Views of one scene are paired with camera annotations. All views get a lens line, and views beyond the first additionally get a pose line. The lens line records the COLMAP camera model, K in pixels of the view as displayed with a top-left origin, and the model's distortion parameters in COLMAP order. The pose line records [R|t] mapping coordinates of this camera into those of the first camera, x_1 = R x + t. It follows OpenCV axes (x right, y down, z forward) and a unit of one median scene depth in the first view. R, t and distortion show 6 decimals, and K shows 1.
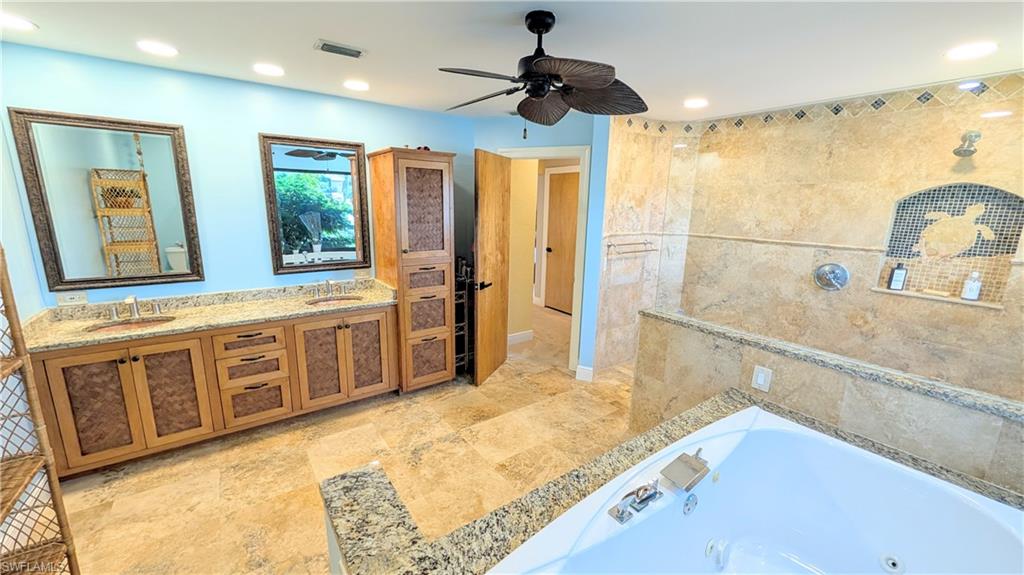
lens RADIAL K [[394.5, 0, 512.2], [0, 394.5, 286.7], [0, 0, 1]] dist [0.001463, 0.000072]
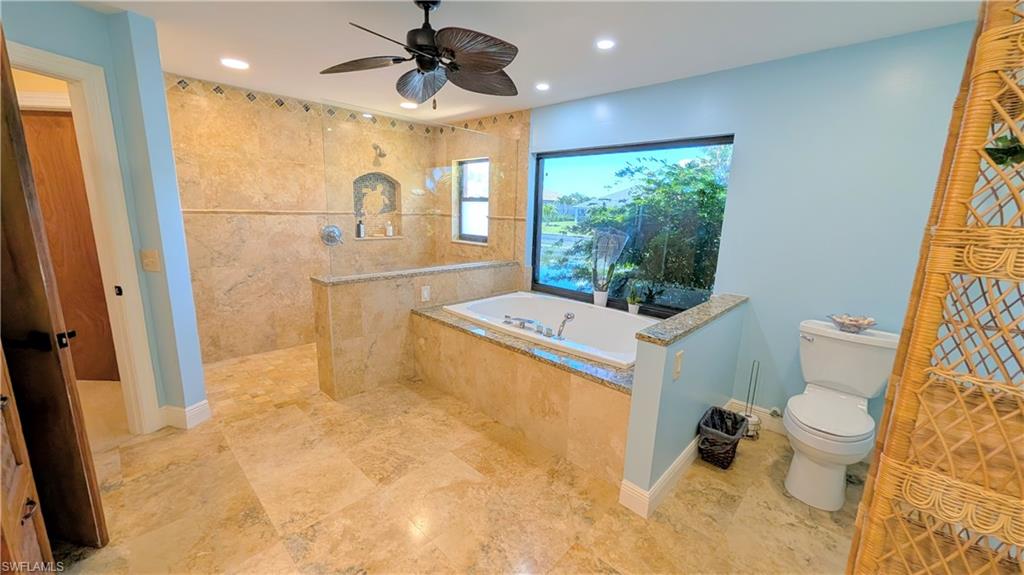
lens RADIAL K [[394.5, 0, 511.8], [0, 394.5, 287.1], [0, 0, 1]] dist [0.001463, 0.000072]
pose [[-0.176881, -0.222405, 0.958775, -0.610840], [0.171284, 0.952314, 0.252506, -0.085803], [-0.969214, 0.208886, -0.130352, 0.570627]]
